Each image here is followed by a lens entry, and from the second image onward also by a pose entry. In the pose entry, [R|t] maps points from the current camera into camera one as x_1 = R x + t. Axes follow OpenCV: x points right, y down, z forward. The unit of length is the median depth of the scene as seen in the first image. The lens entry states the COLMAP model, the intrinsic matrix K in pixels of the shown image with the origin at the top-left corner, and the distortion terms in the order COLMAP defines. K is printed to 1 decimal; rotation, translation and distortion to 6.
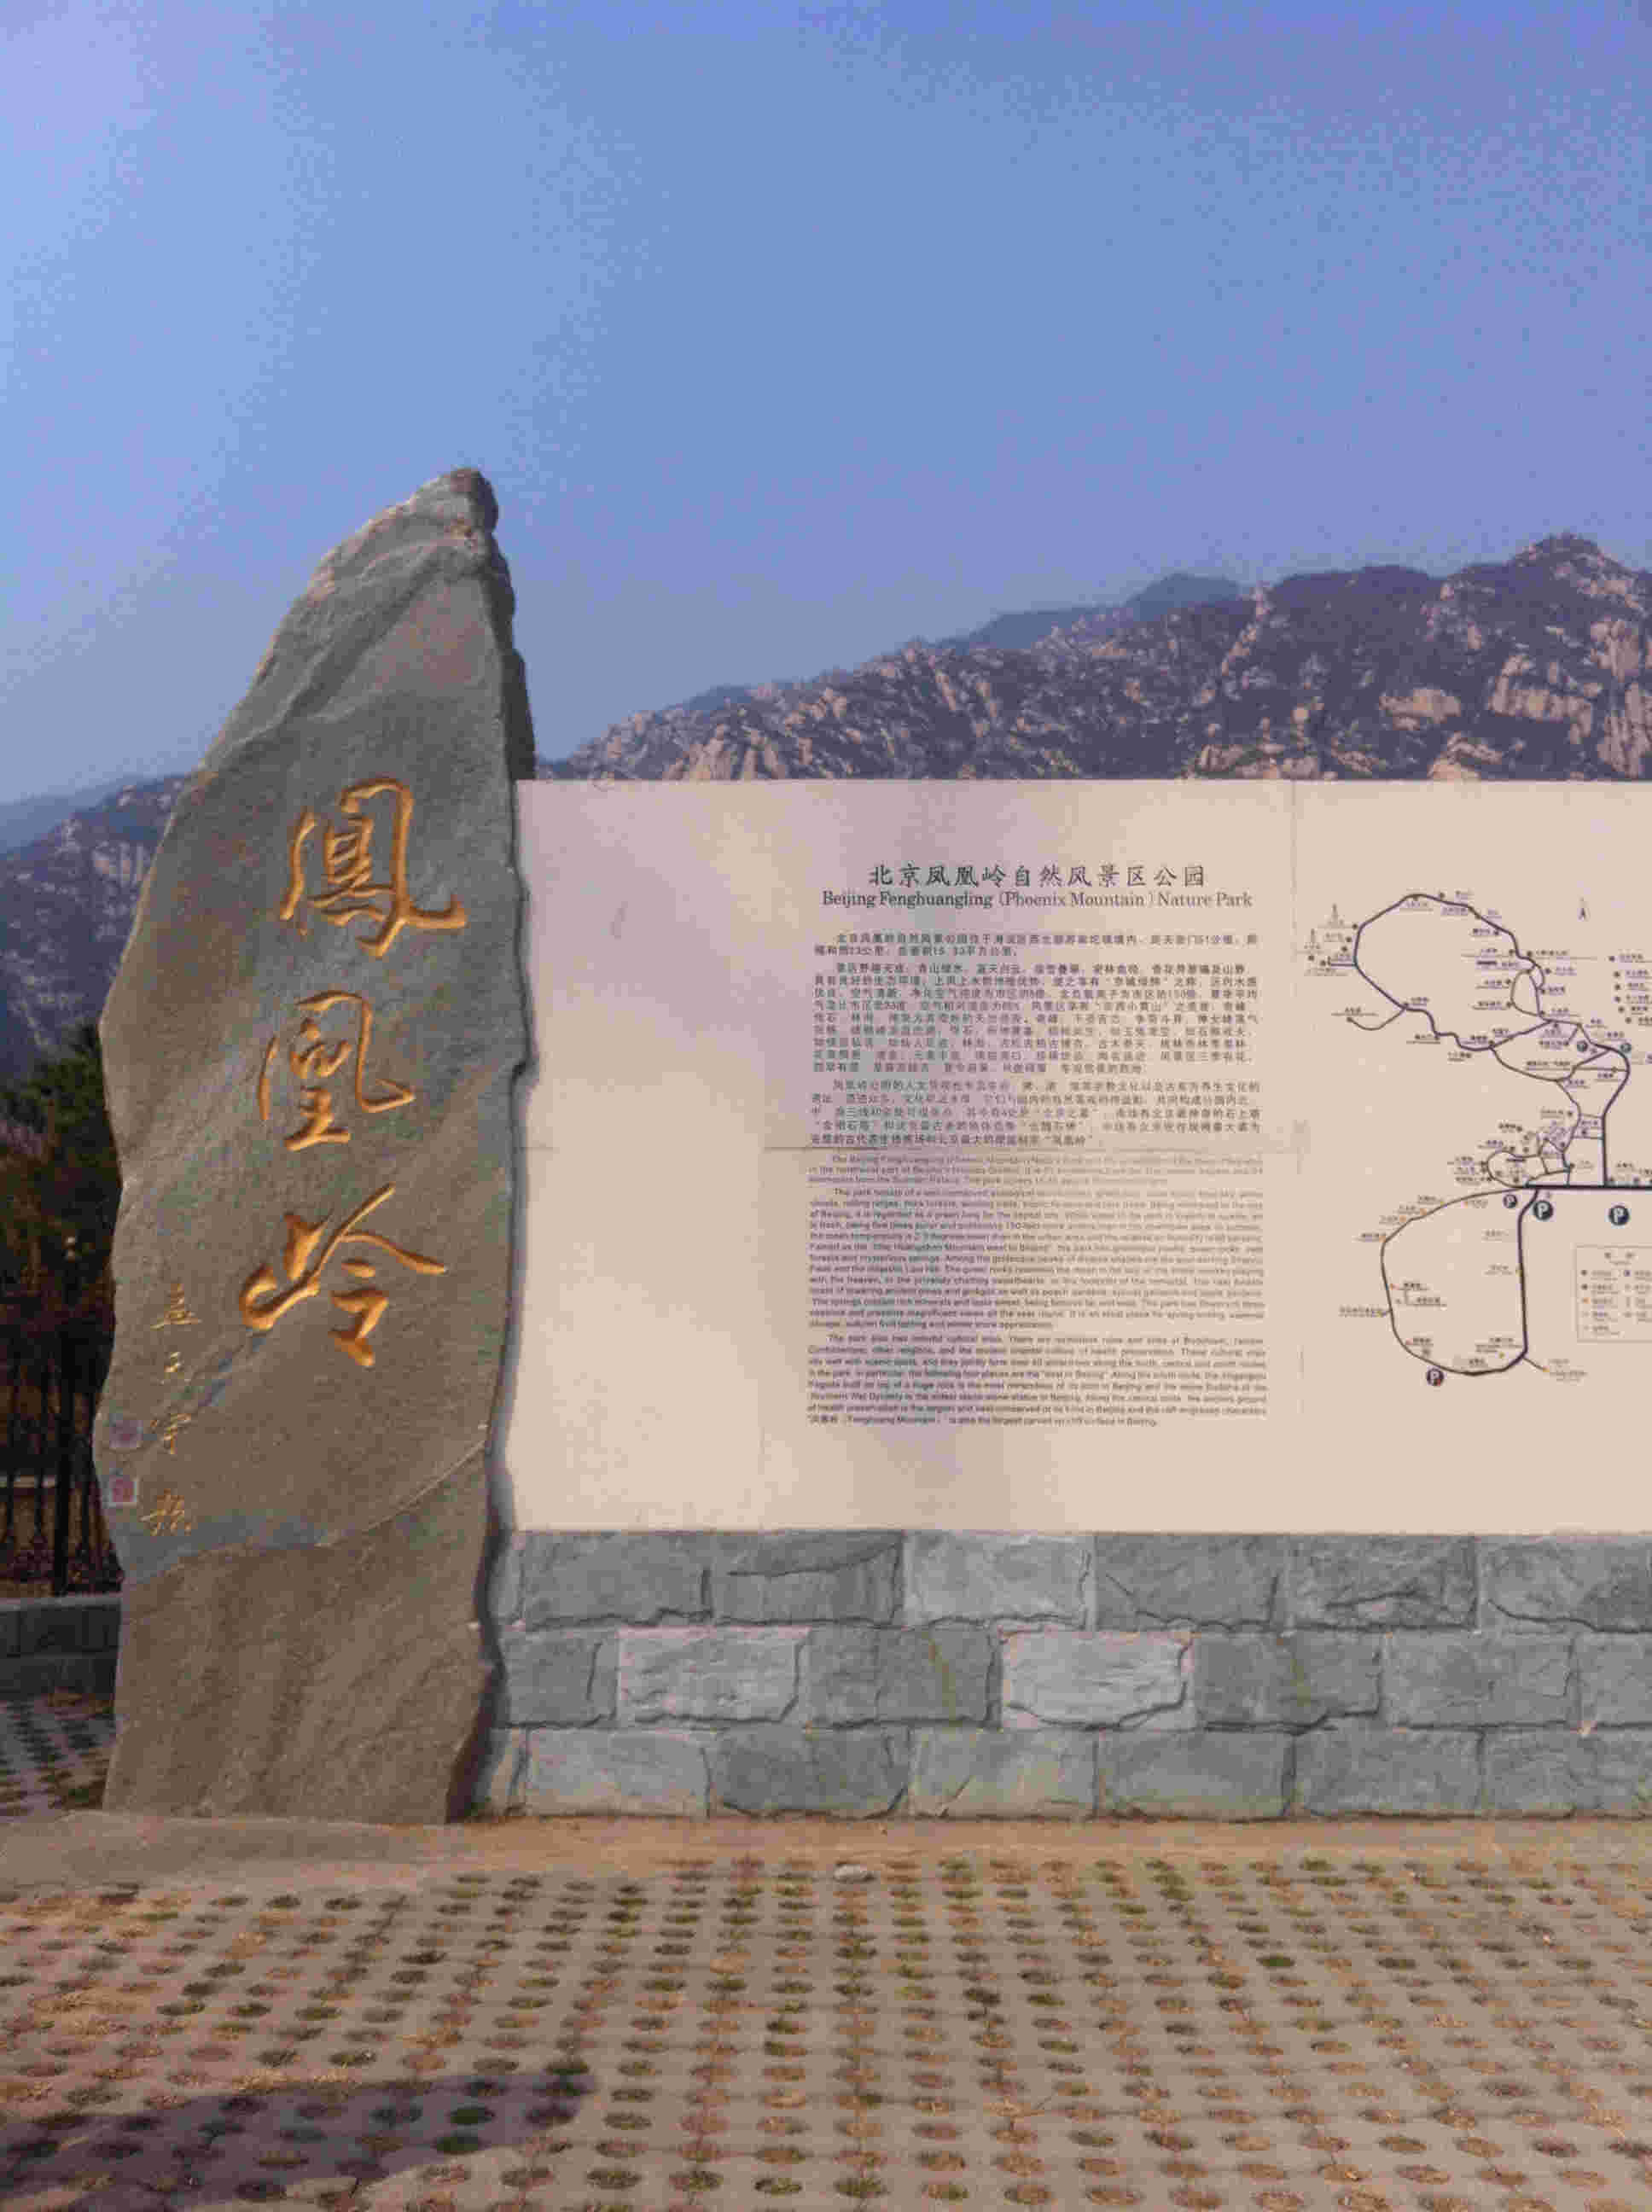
lens RADIAL K [[2011.3, 0, 817.1], [0, 2011.3, 1134.6], [0, 0, 1]] dist [0.095199, -0.280316]
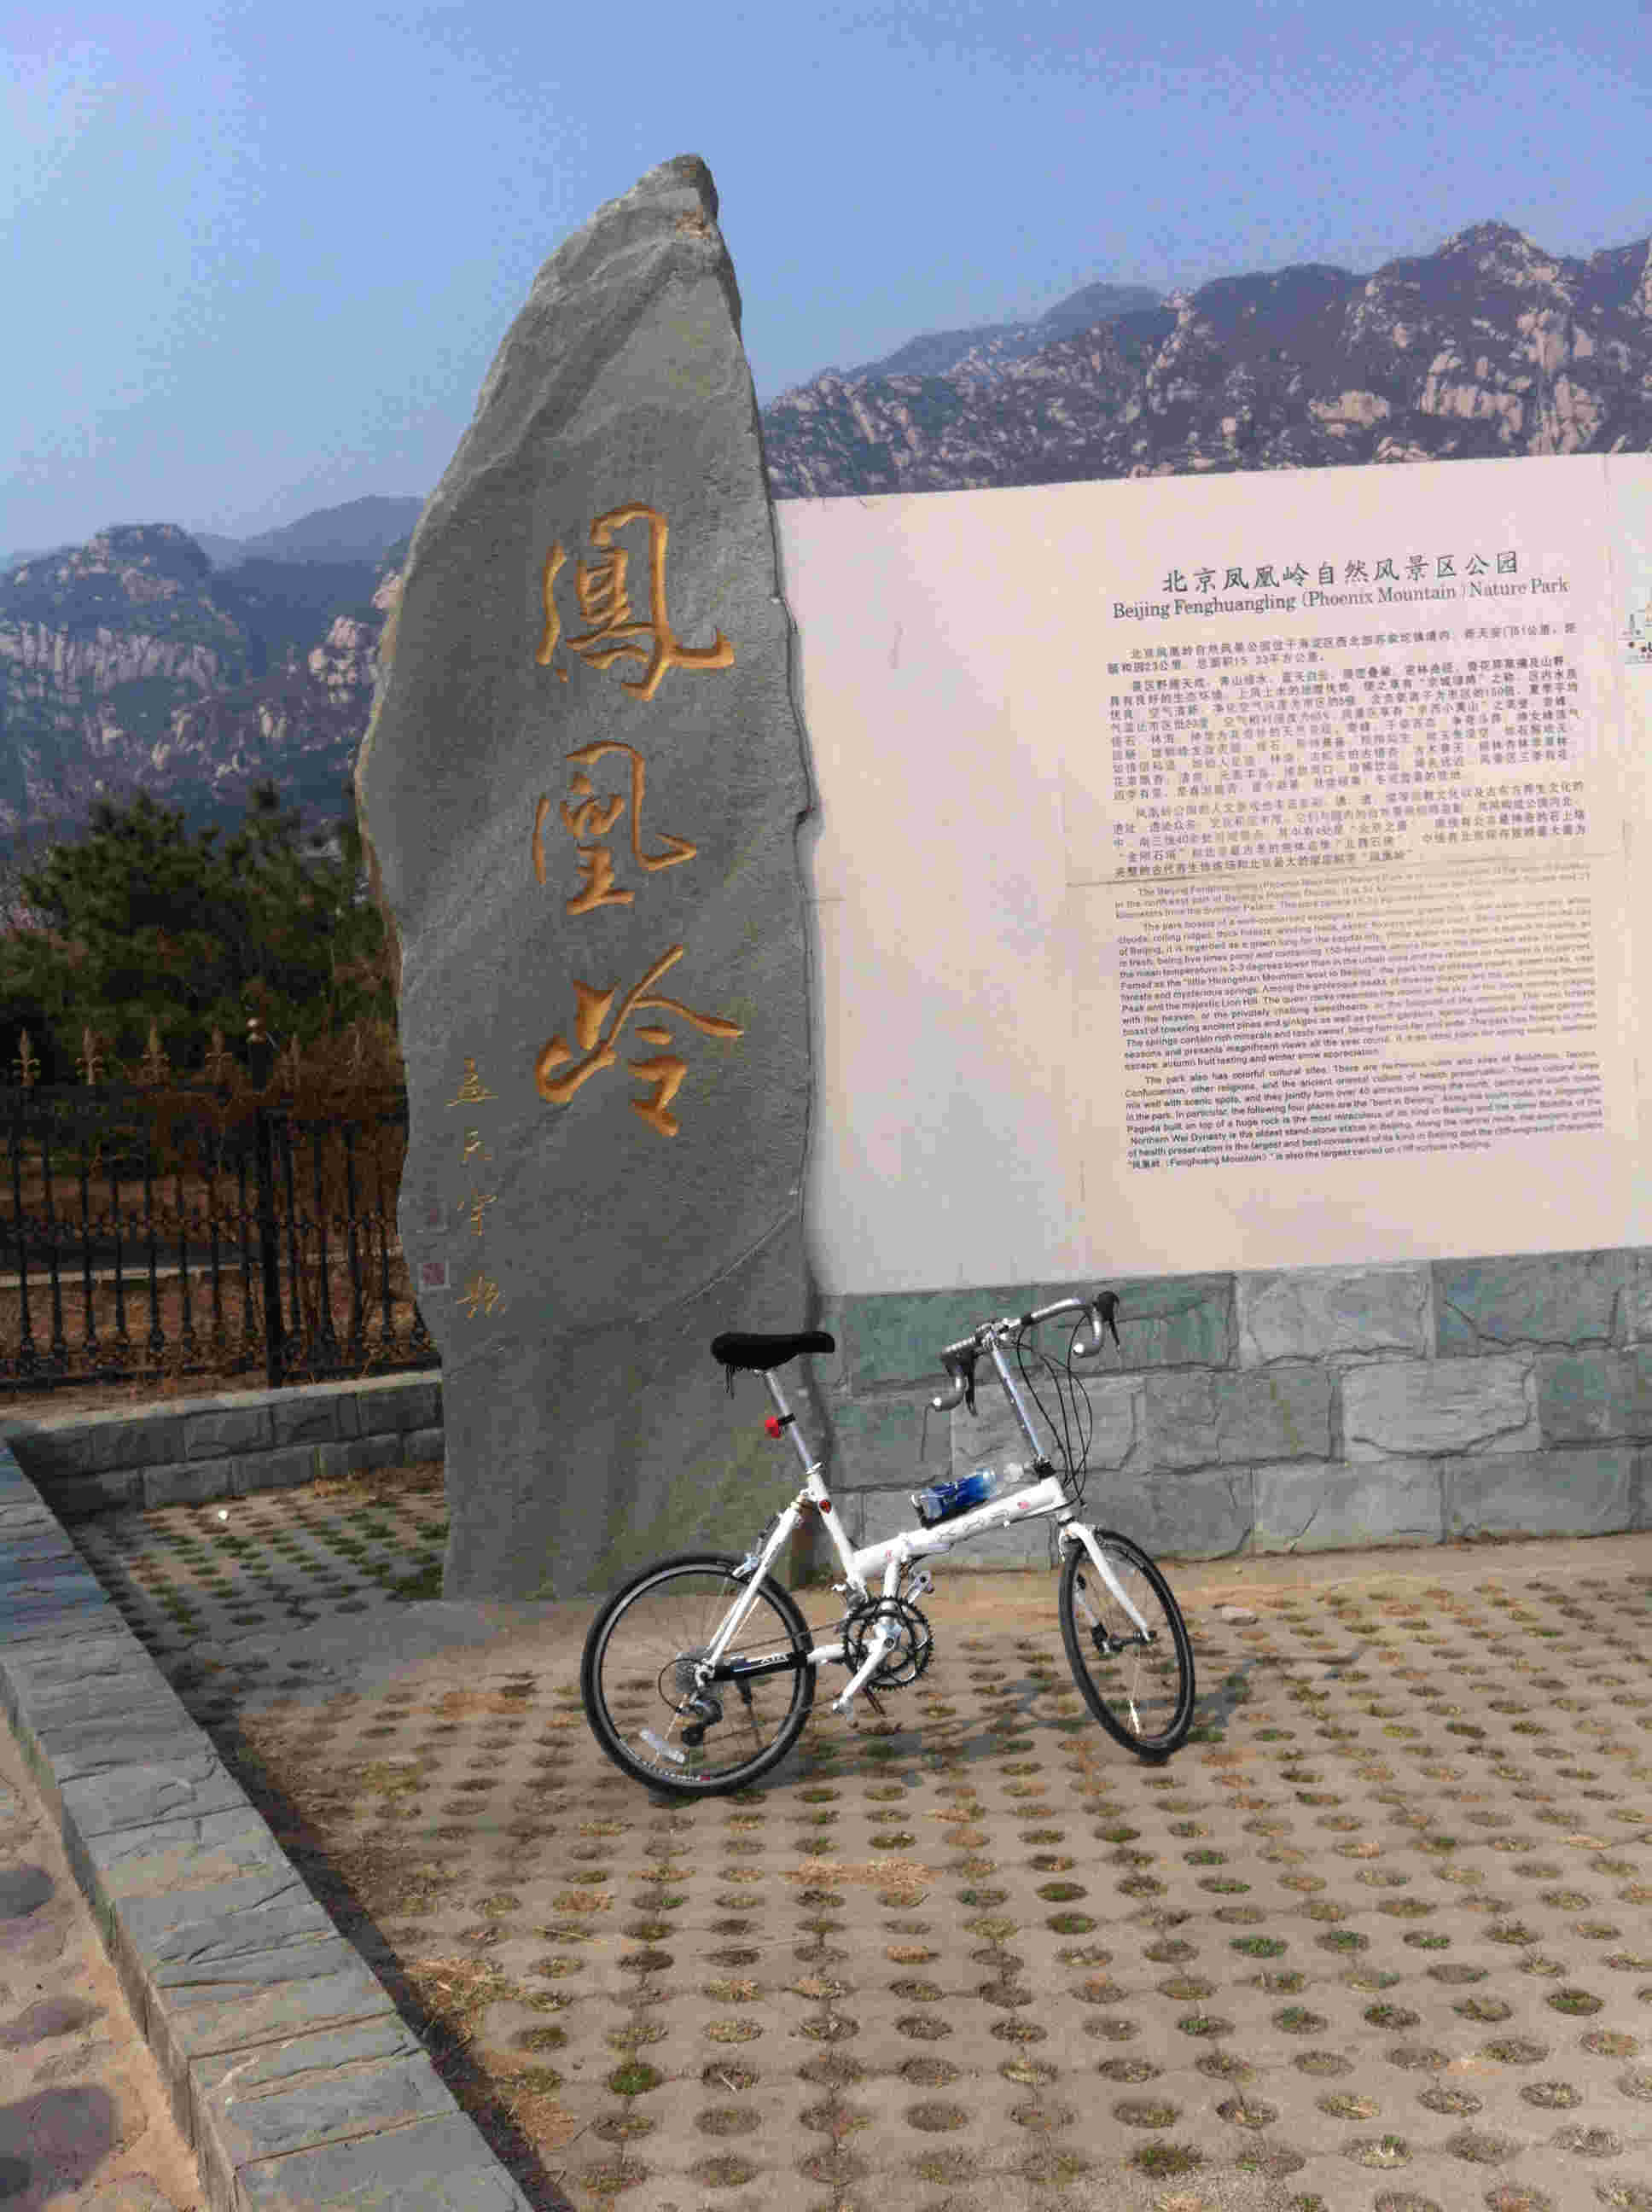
lens RADIAL K [[2011.3, 0, 817.1], [0, 2011.3, 1134.6], [0, 0, 1]] dist [0.095199, -0.280316]
pose [[0.997713, -0.064884, 0.018953, -0.169944], [0.062150, 0.990797, 0.120248, 0.001526], [-0.026581, -0.118795, 0.992563, 0.048993]]
